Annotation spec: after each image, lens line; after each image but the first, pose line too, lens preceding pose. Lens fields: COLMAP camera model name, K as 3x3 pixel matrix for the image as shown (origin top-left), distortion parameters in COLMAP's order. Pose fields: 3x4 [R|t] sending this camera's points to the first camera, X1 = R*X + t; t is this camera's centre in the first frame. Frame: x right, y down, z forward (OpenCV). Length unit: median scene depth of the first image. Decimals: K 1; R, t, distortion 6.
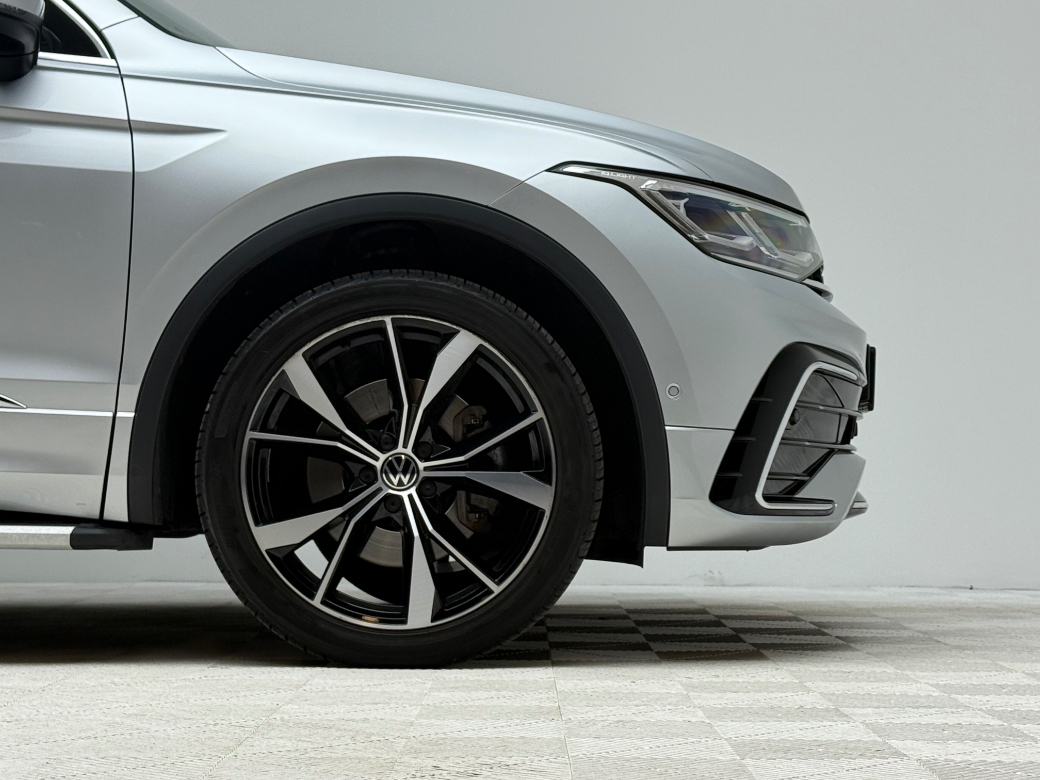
lens RADIAL K [[2096.9, 0, 518.0], [0, 2096.9, 392.3], [0, 0, 1]] dist [-0.027060, 0.000000]
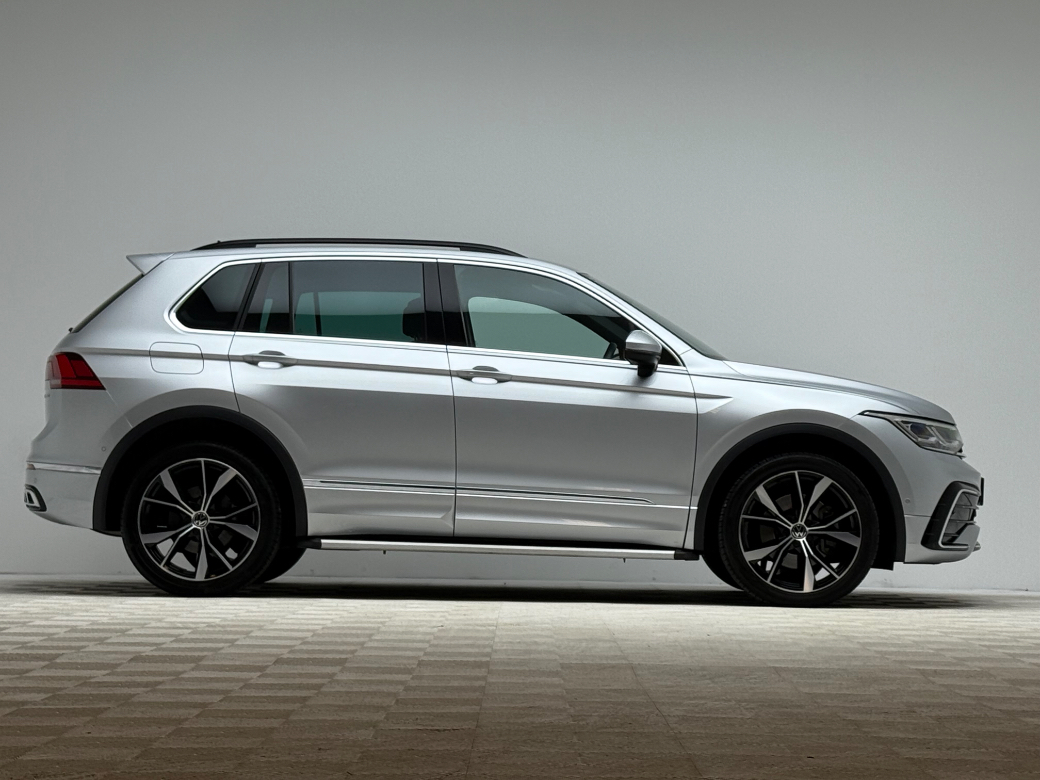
lens RADIAL K [[2409.4, 0, 523.2], [0, 2409.4, 384.4], [0, 0, 1]] dist [0.388012, 0.000000]
pose [[0.999730, 0.010925, 0.020500, -0.455652], [-0.010935, 0.999940, 0.000390, -0.138842], [-0.020494, -0.000614, 0.999790, -1.953050]]
